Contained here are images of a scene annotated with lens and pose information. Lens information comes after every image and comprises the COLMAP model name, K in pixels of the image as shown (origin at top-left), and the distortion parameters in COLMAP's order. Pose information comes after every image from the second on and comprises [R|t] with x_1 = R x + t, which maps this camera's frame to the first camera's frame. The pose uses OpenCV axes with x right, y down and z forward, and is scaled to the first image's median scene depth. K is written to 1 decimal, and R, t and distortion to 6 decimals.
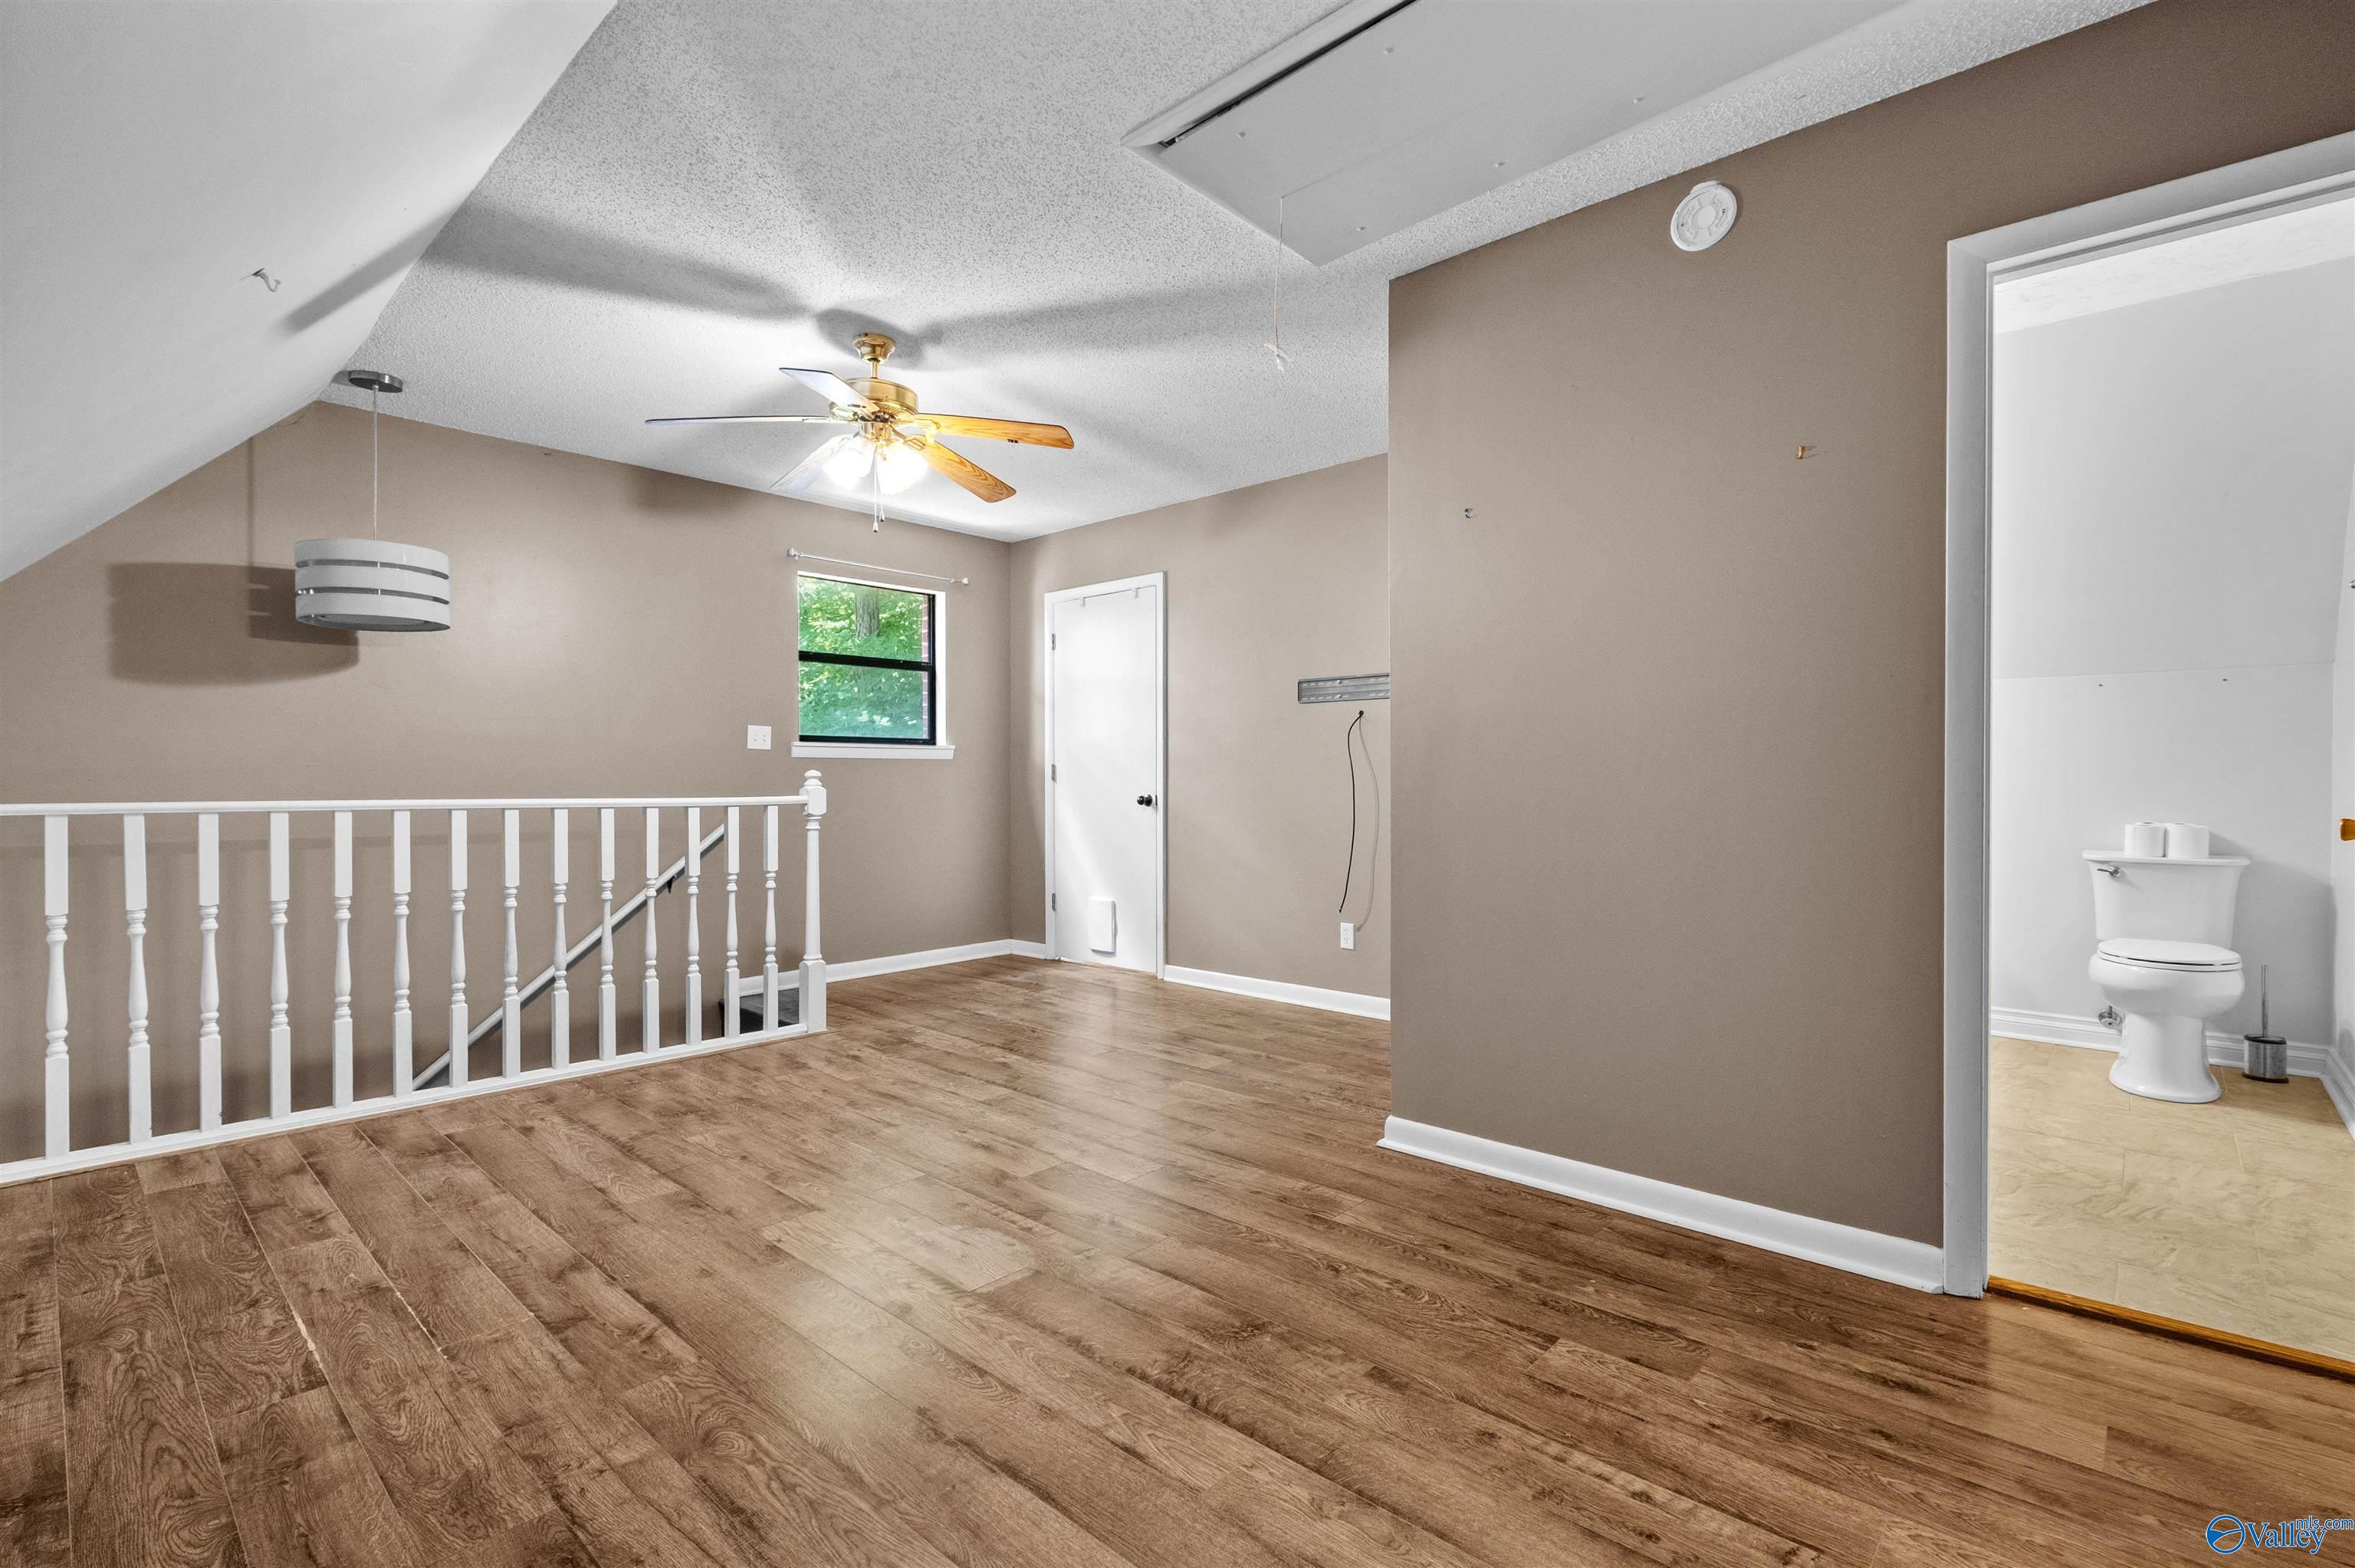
lens RADIAL K [[1032.1, 0, 1187.1], [0, 1032.1, 774.9], [0, 0, 1]] dist [0.004027, -0.003382]
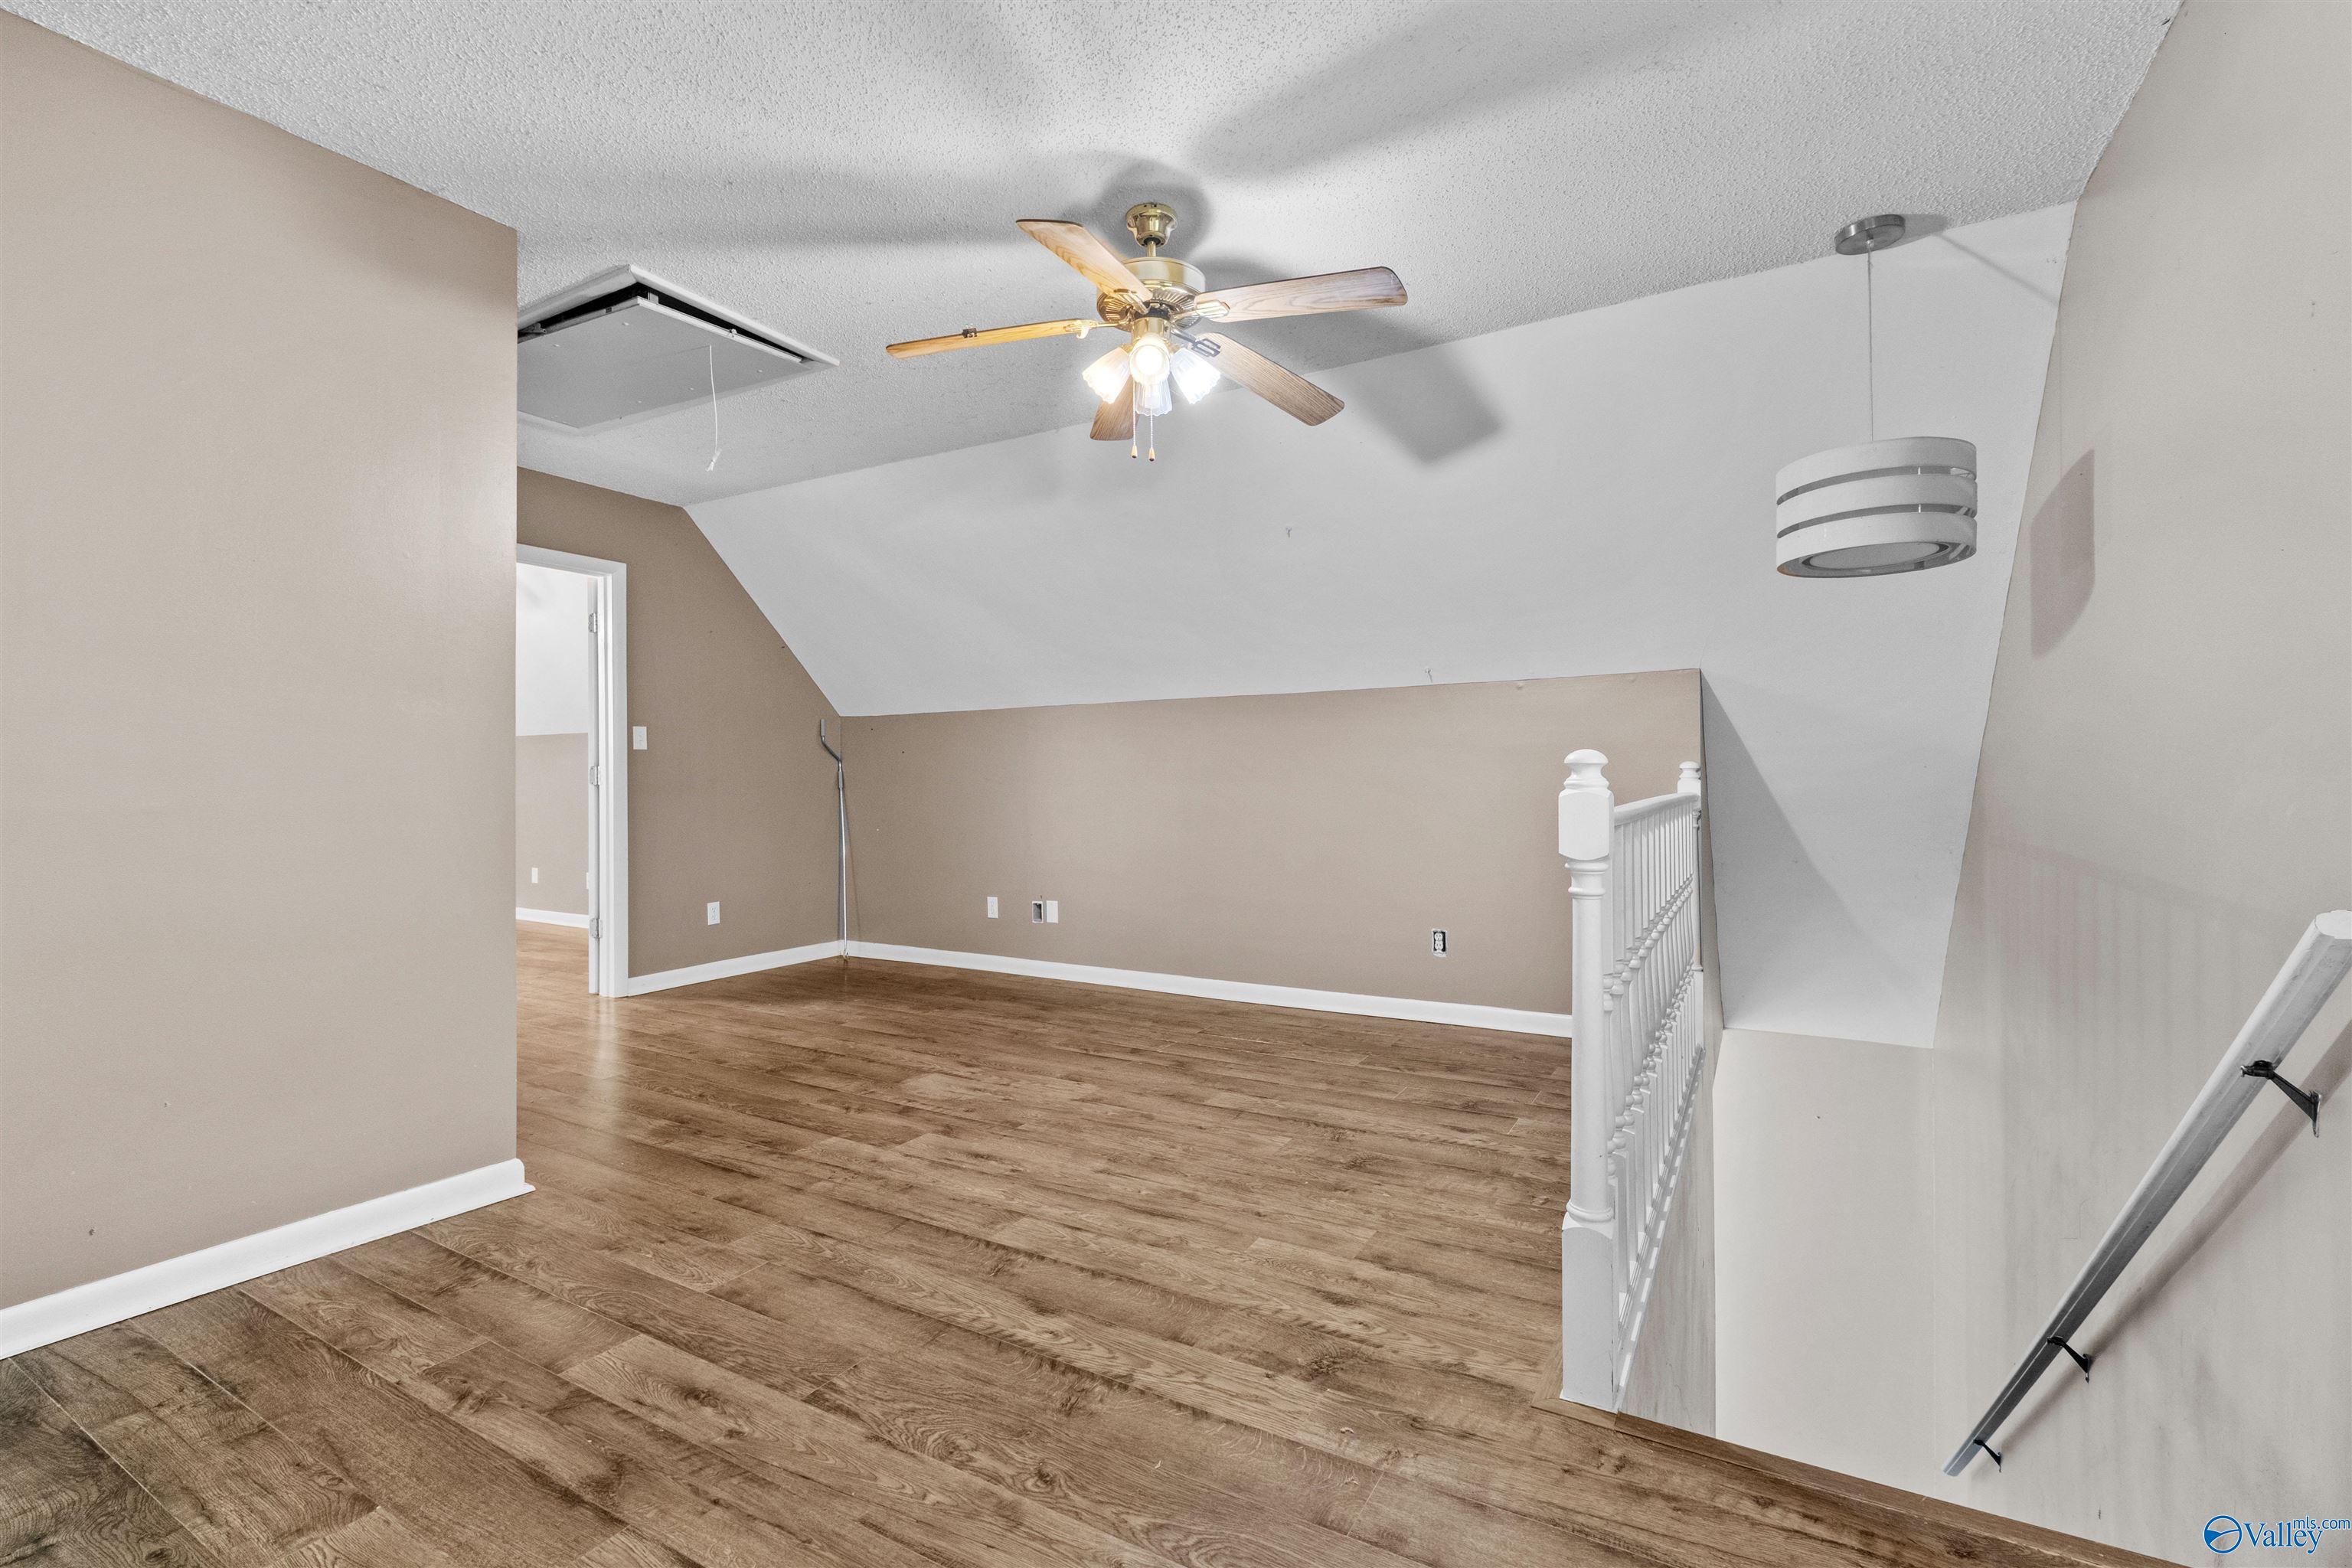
lens RADIAL K [[1031.0, 0, 1181.4], [0, 1031.0, 773.2], [0, 0, 1]] dist [0.004027, -0.003382]
pose [[-0.976845, 0.007104, -0.213832, -0.168016], [0.009916, 0.999878, -0.012083, 0.011528], [0.213720, -0.013923, -0.976796, 1.905149]]
